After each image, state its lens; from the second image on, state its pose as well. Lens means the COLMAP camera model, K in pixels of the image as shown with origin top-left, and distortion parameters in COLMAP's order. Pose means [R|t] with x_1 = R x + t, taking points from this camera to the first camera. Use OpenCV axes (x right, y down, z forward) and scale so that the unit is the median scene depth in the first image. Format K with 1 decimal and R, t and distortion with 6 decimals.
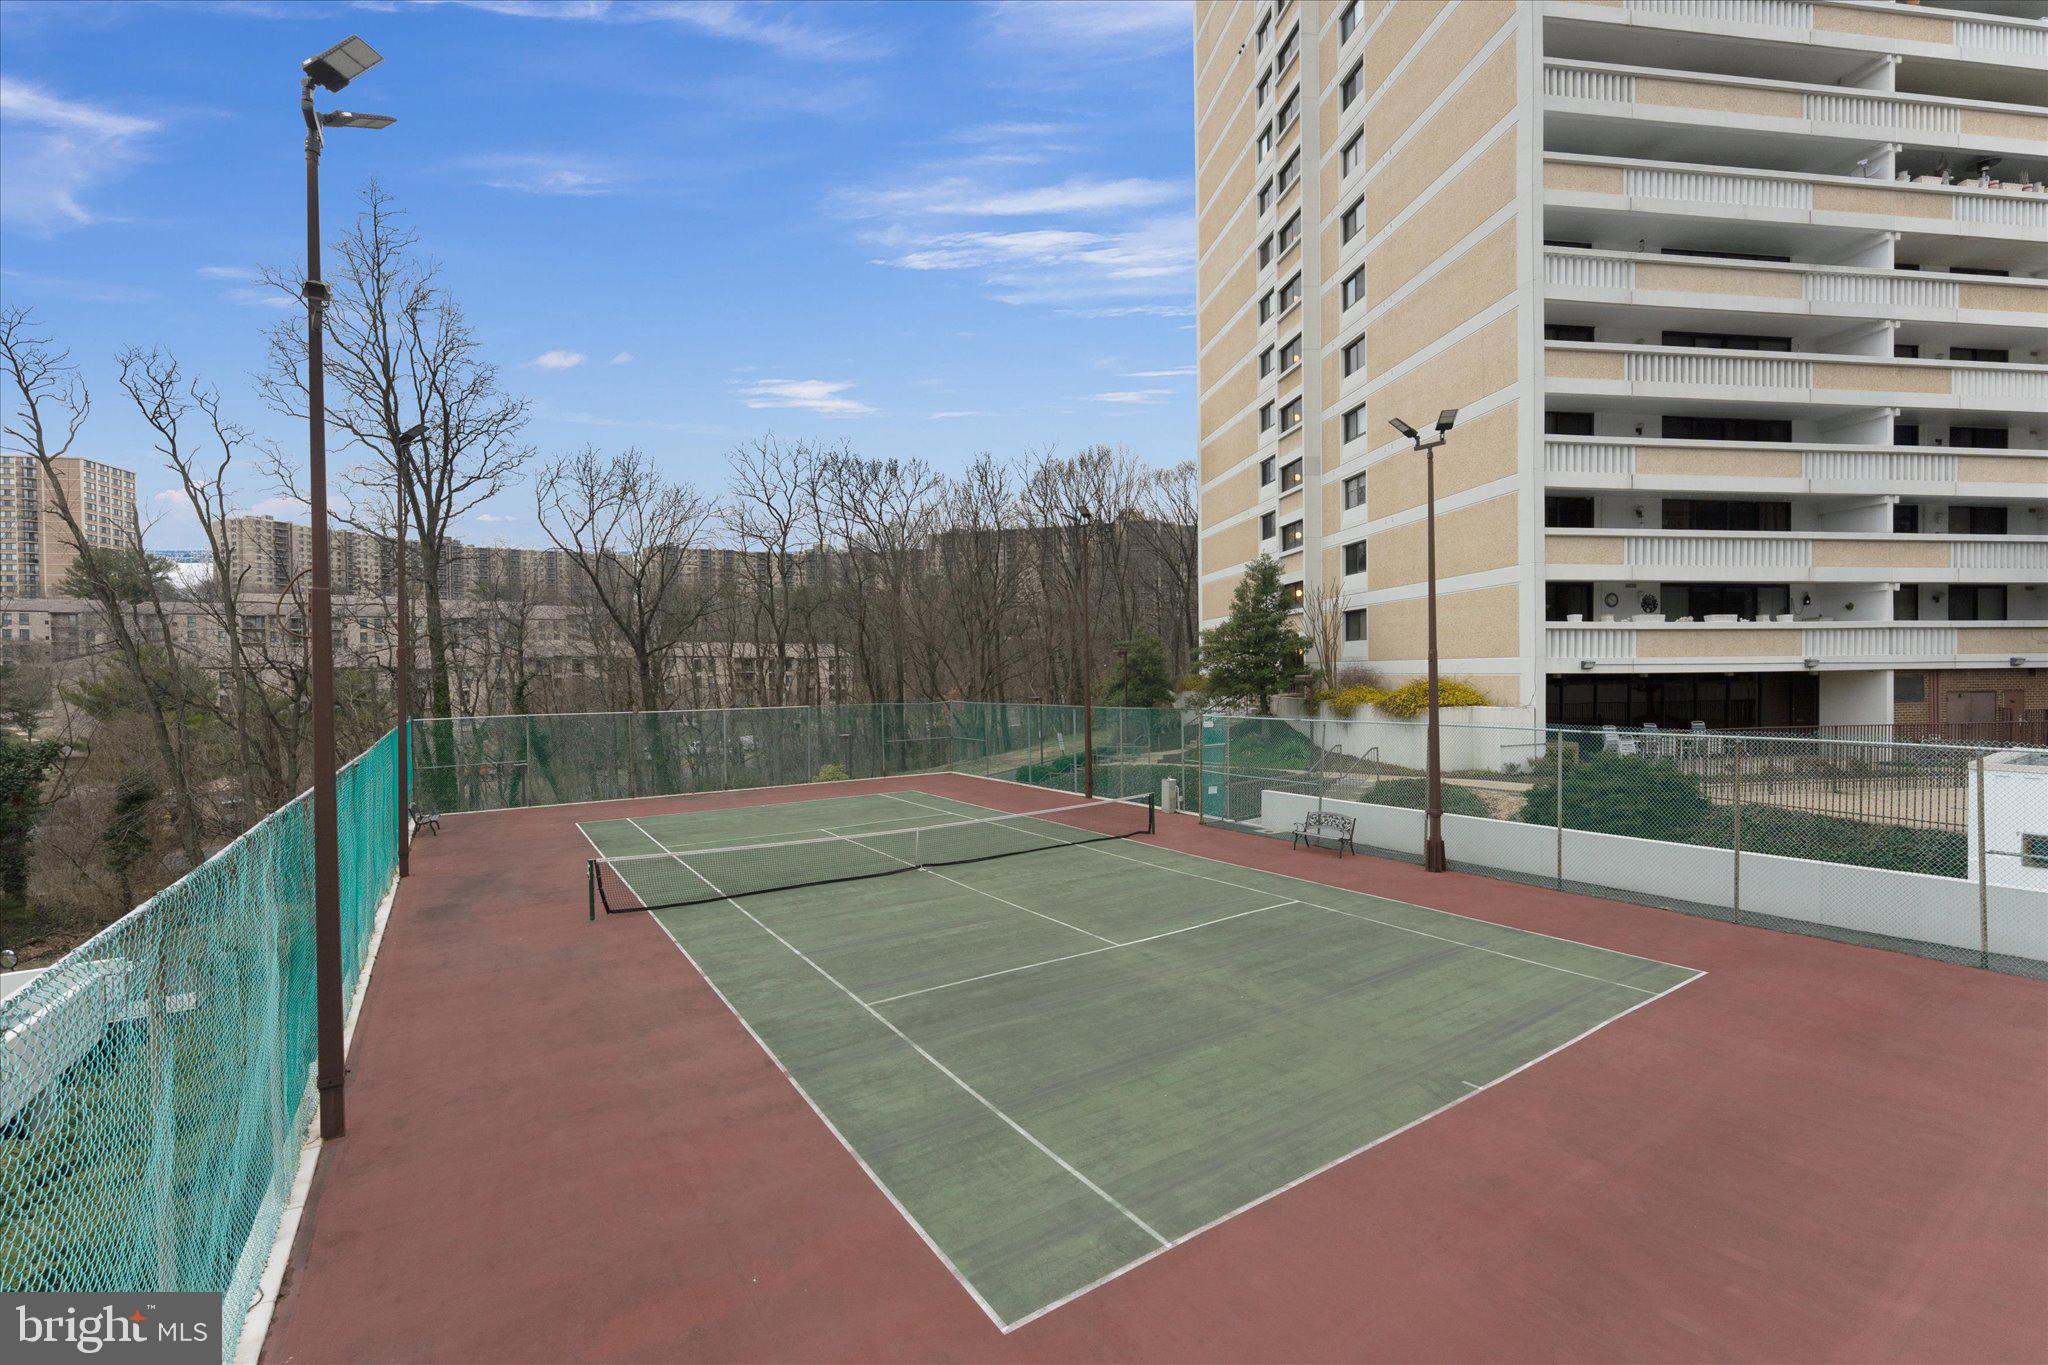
lens RADIAL K [[808.2, 0, 1016.7], [0, 808.2, 682.9], [0, 0, 1]] dist [-0.003451, 0.000266]
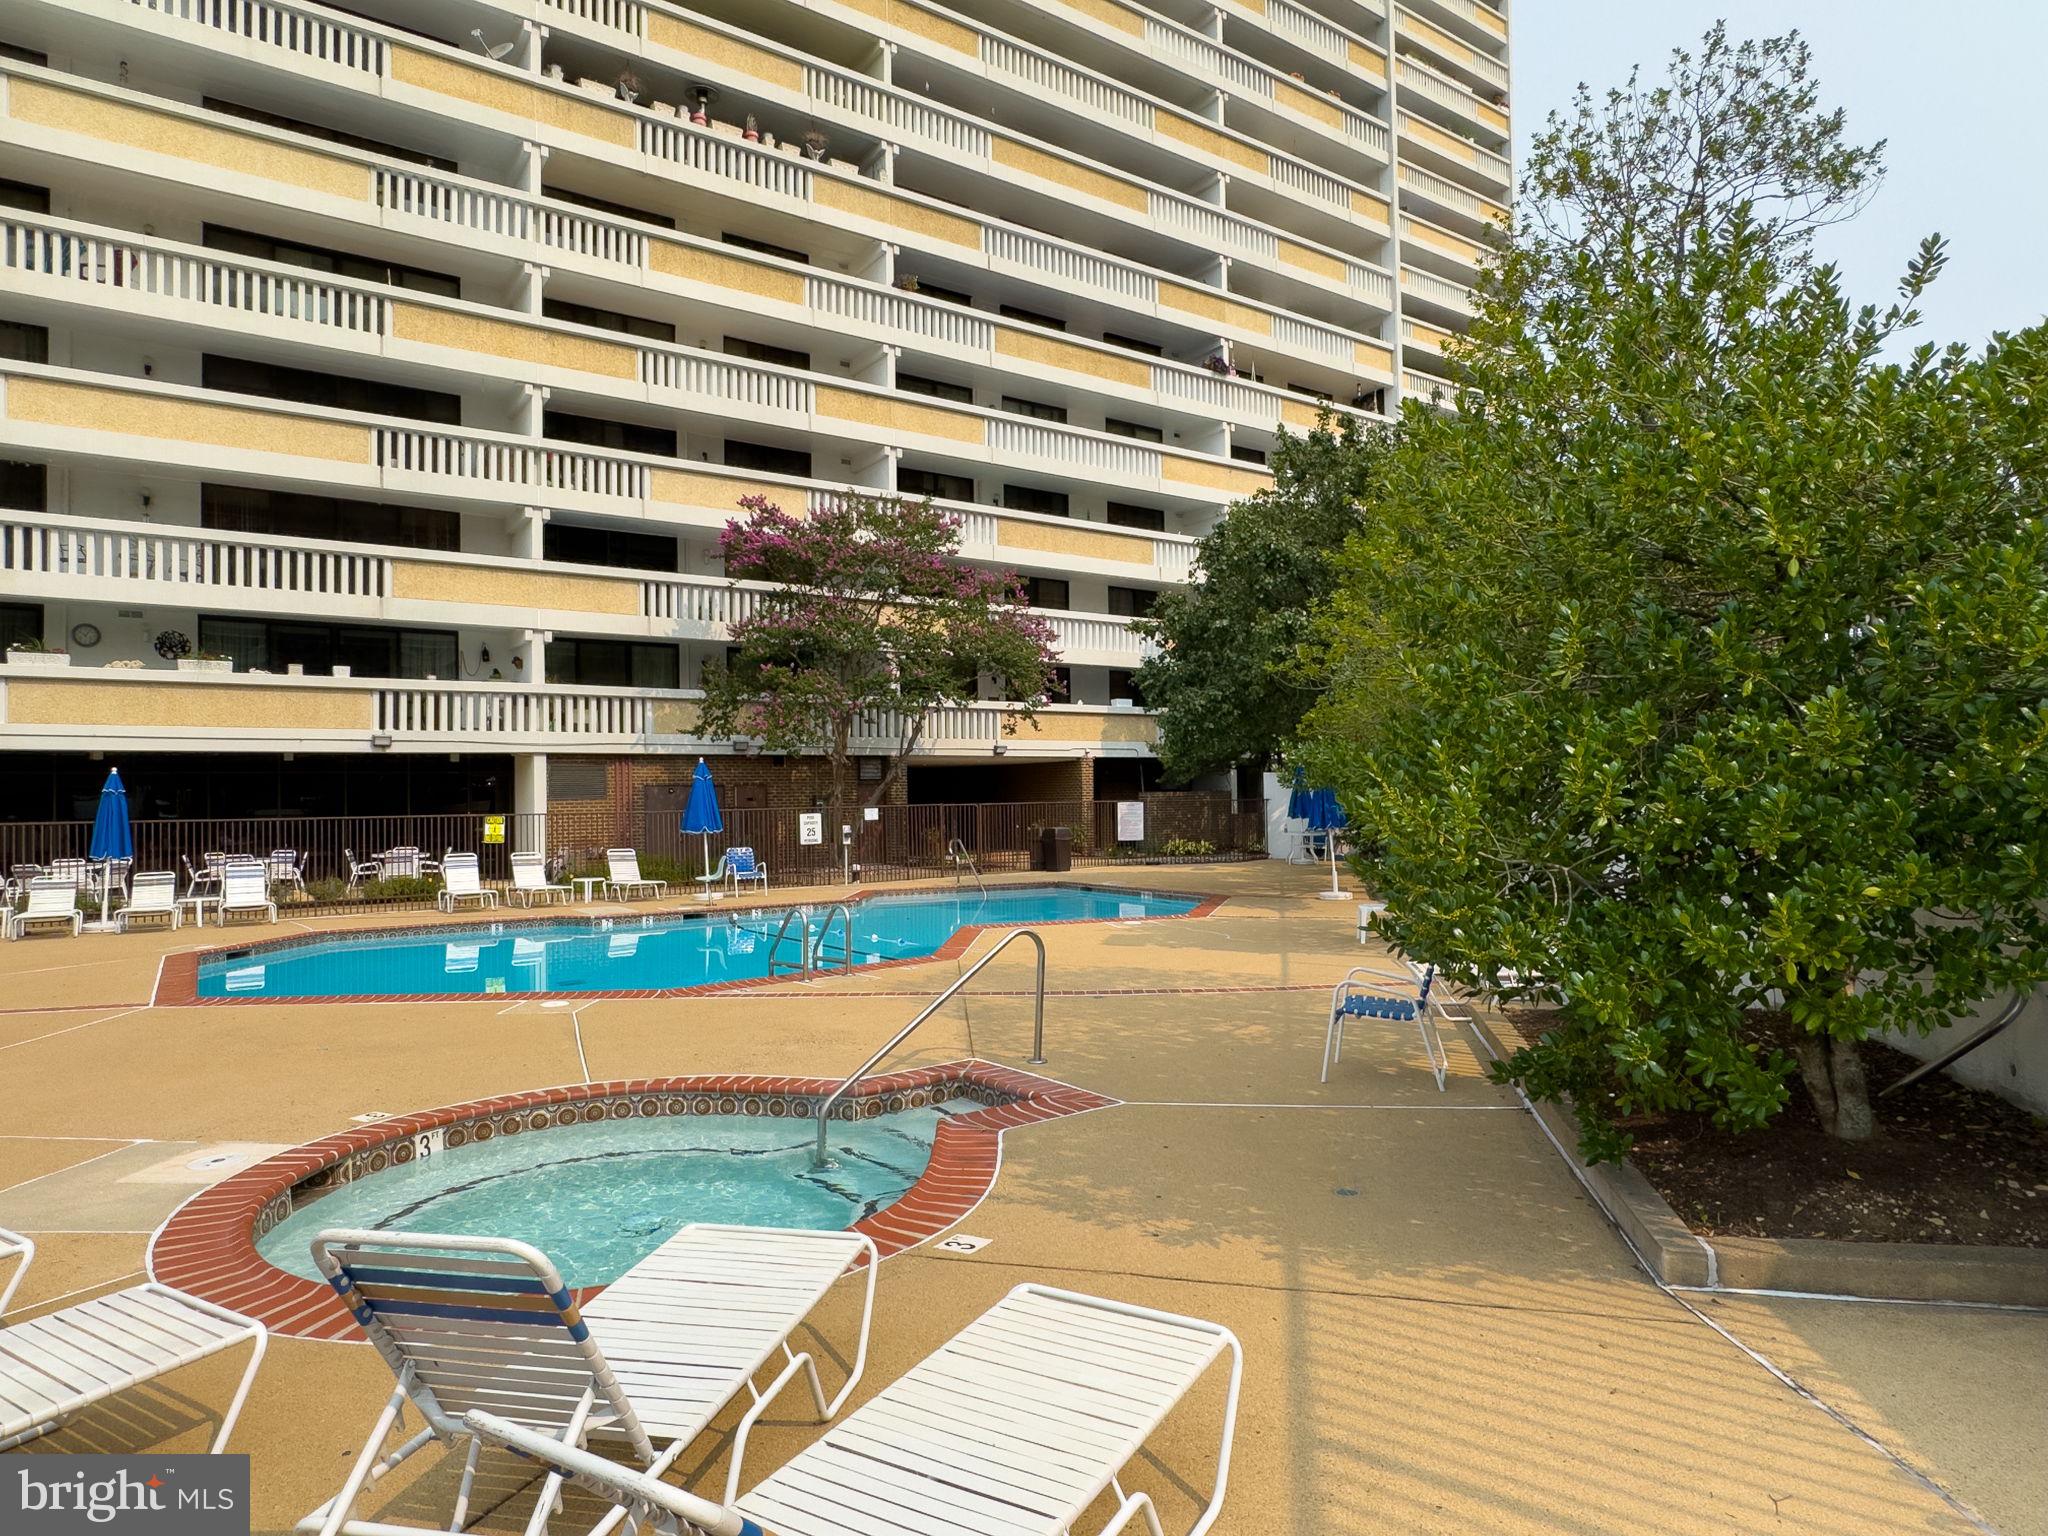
lens RADIAL K [[845.4, 0, 1024.9], [0, 845.4, 716.3], [0, 0, 1]] dist [-0.000841, -0.000062]
pose [[0.948178, 0.034218, 0.315893, 1.207086], [-0.017120, 0.998242, -0.056746, -0.013680], [-0.317279, 0.048397, 0.947096, 0.161199]]
